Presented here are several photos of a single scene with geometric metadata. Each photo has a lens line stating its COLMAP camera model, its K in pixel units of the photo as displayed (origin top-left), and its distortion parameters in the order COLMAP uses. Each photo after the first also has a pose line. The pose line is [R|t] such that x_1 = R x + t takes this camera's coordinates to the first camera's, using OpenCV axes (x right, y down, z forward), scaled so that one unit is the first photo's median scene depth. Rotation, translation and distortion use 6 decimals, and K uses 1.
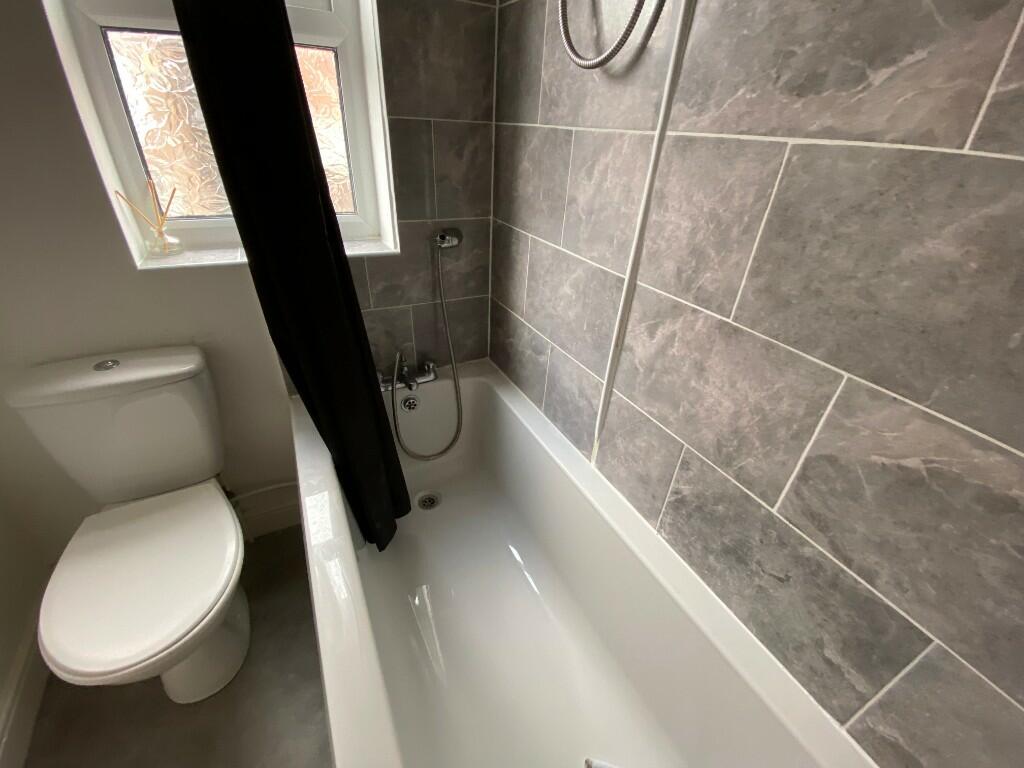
lens RADIAL K [[404.6, 0, 512.0], [0, 404.6, 384.0], [0, 0, 1]] dist [-0.010079, -0.000059]
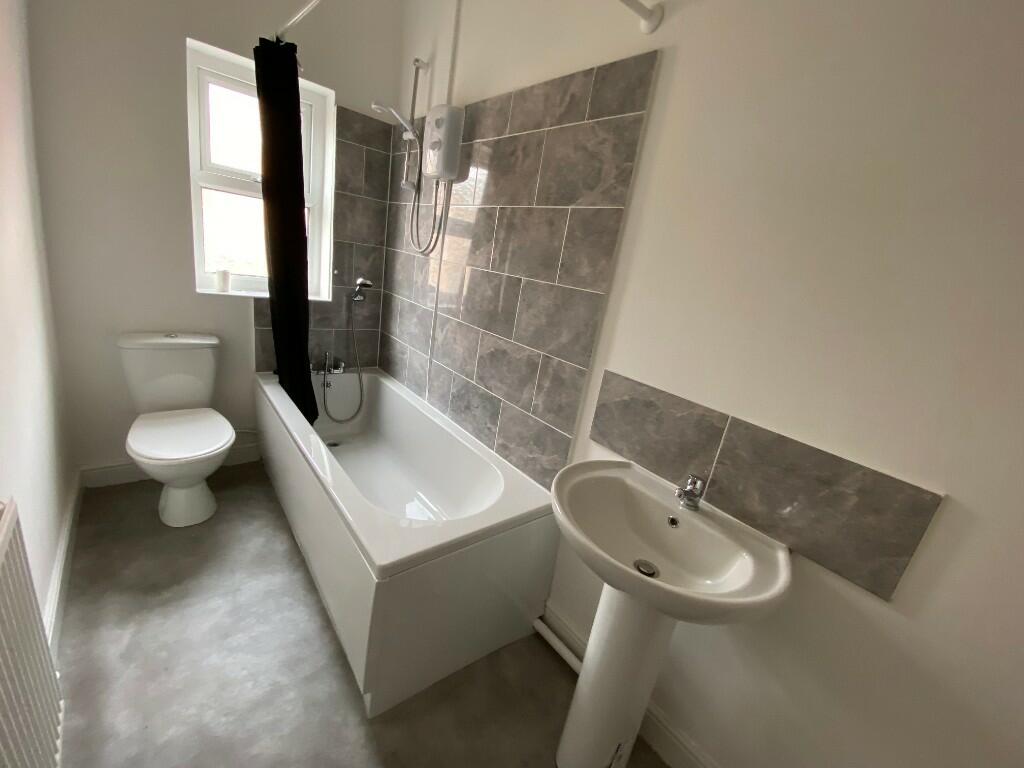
lens RADIAL K [[402.5, 0, 512.0], [0, 402.5, 384.0], [0, 0, 1]] dist [0.002296, 0.000052]
pose [[0.970613, 0.035056, 0.238079, 0.141279], [0.020064, 0.974099, -0.225228, 0.618717], [-0.239808, 0.223386, 0.944770, -1.136732]]
